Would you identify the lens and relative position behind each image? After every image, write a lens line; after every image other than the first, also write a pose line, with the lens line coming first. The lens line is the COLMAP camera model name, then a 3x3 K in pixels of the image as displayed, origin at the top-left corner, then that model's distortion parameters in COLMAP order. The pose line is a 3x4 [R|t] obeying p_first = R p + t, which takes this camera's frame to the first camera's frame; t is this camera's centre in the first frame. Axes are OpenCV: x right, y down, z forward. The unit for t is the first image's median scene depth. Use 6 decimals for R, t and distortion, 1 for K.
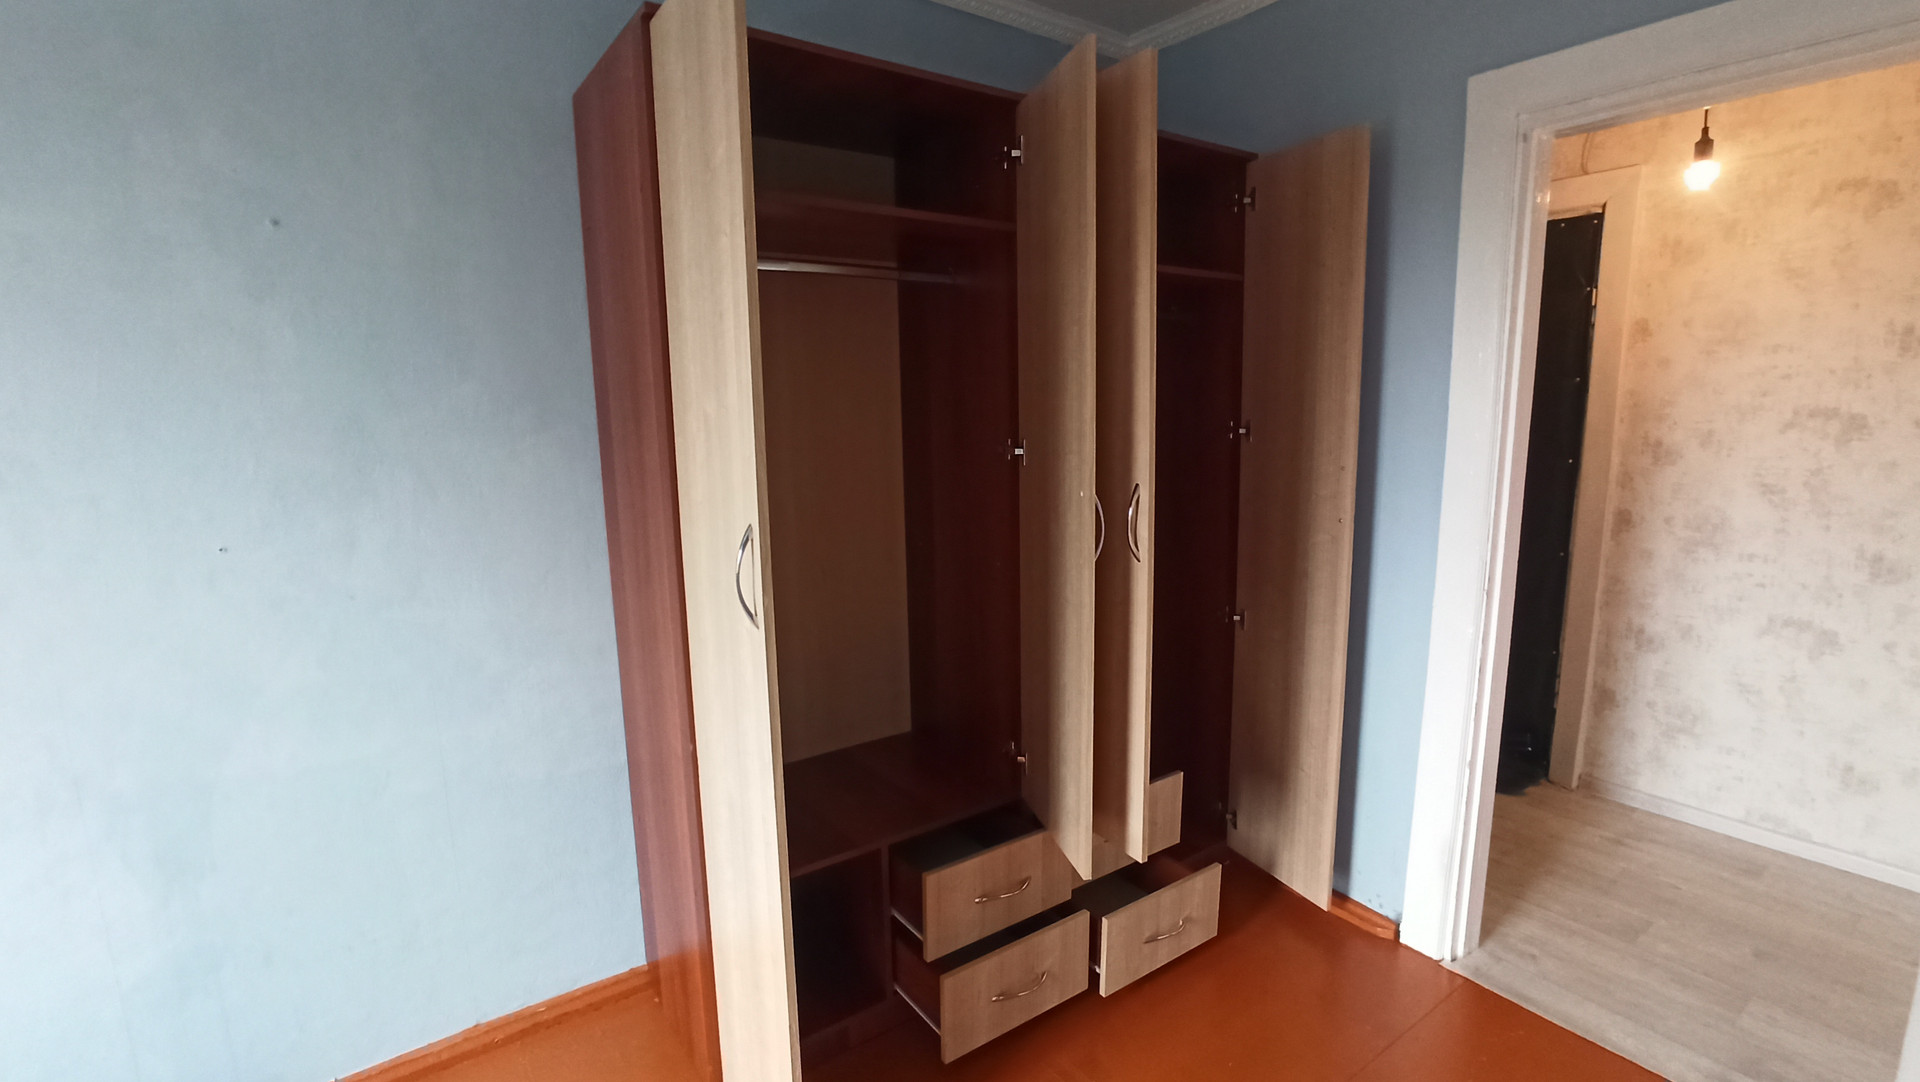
lens RADIAL K [[869.8, 0, 974.0], [0, 869.8, 539.2], [0, 0, 1]] dist [-0.066118, 0.040400]
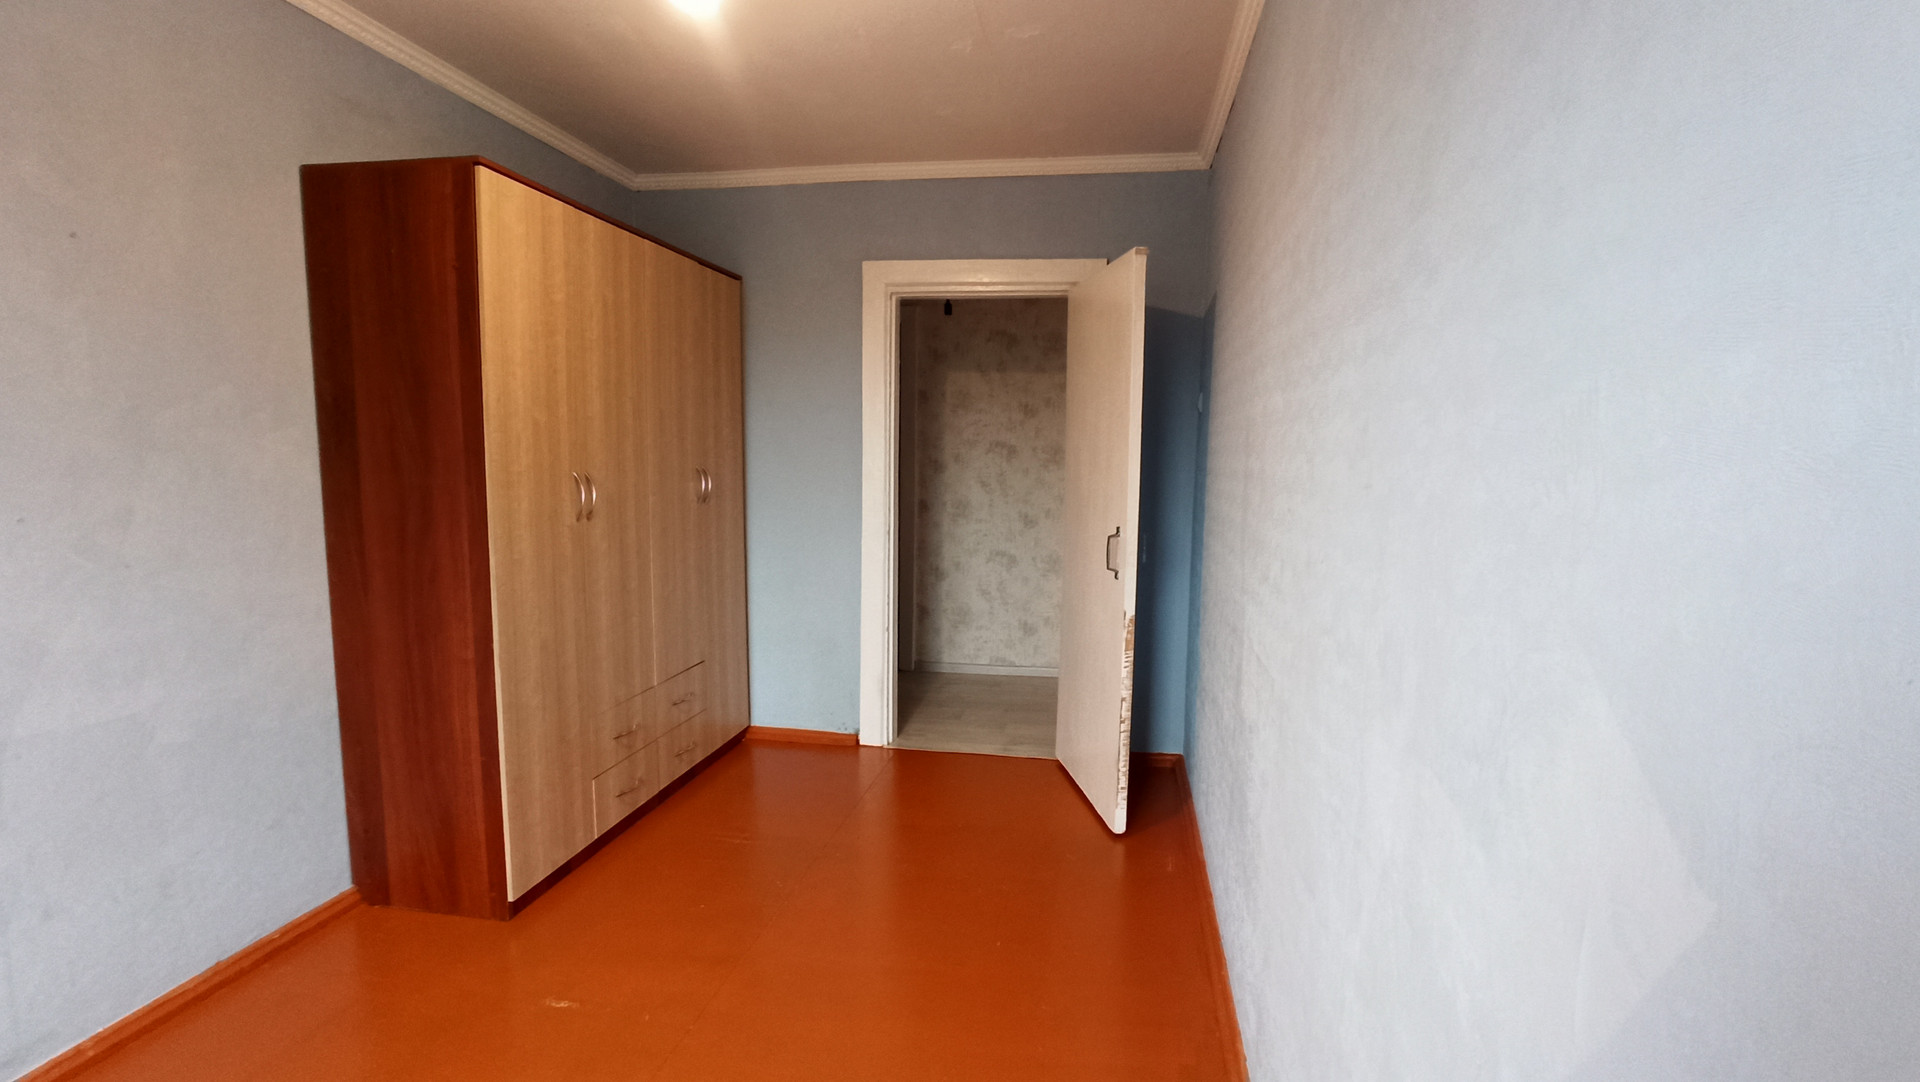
lens RADIAL K [[844.3, 0, 960.0], [0, 844.3, 541.0], [0, 0, 1]] dist [-0.017403, -0.000098]
pose [[0.724772, -0.057057, 0.686623, -0.417489], [0.093149, 0.995530, -0.015598, 0.094155], [-0.682663, 0.075263, 0.726847, -0.338239]]
